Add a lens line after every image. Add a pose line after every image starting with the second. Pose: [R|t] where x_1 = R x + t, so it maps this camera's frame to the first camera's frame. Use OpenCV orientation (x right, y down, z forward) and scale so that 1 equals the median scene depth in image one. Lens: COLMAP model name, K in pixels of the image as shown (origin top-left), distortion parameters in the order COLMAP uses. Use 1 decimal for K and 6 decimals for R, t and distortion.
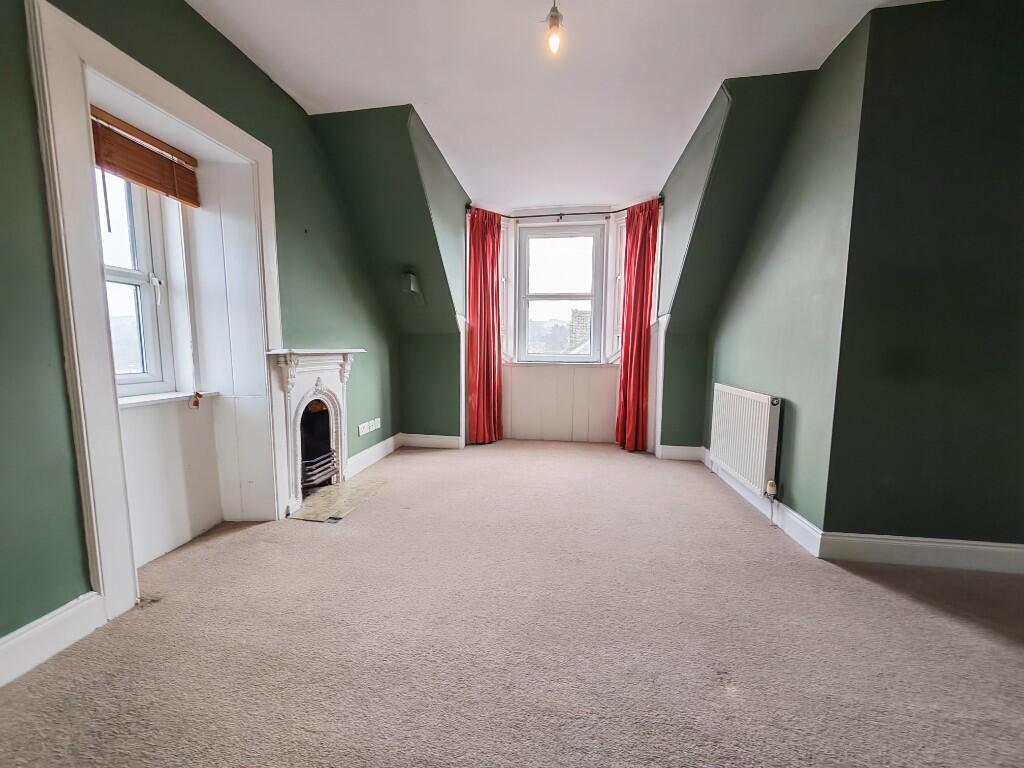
lens RADIAL K [[379.8, 0, 511.1], [0, 379.8, 385.7], [0, 0, 1]] dist [-0.003337, 0.000555]
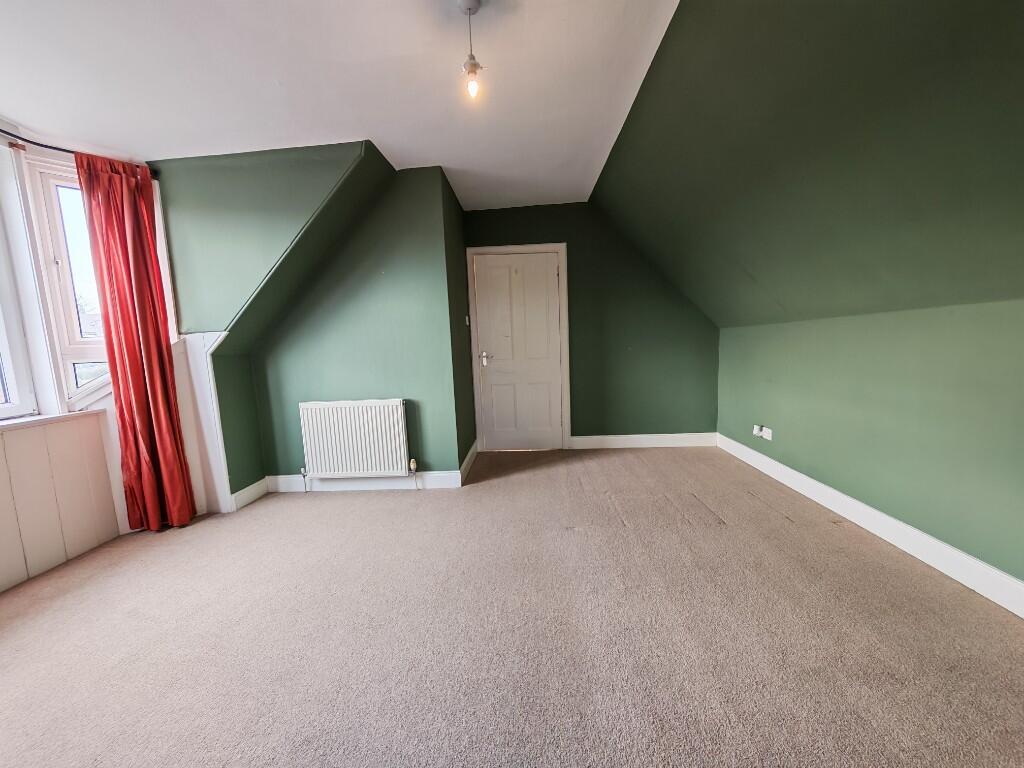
lens RADIAL K [[379.8, 0, 511.1], [0, 379.8, 385.7], [0, 0, 1]] dist [-0.003337, 0.000555]
pose [[-0.094763, -0.114709, 0.988869, -0.464045], [0.147630, 0.980736, 0.127913, -0.091036], [-0.984492, 0.158108, -0.076003, 0.493486]]
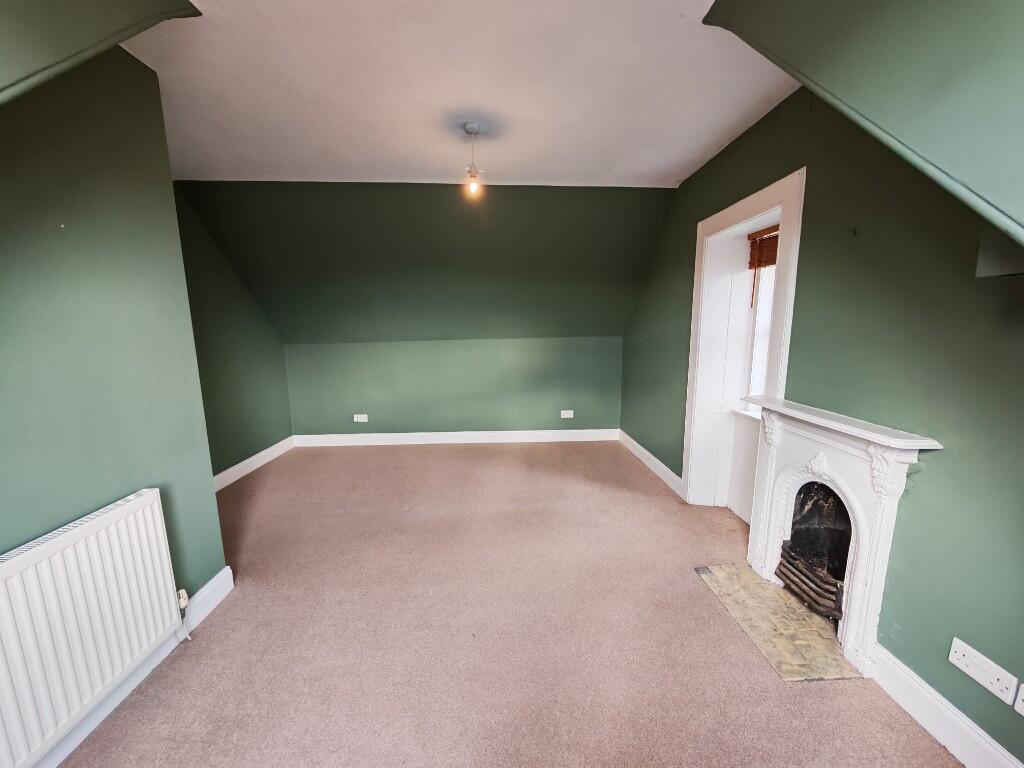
lens RADIAL K [[379.8, 0, 511.1], [0, 379.8, 385.7], [0, 0, 1]] dist [-0.003337, 0.000555]
pose [[-0.984588, 0.031610, -0.172011, 0.105049], [-0.013720, 0.966539, 0.256152, -0.230287], [0.174353, 0.254564, -0.951209, 1.185296]]
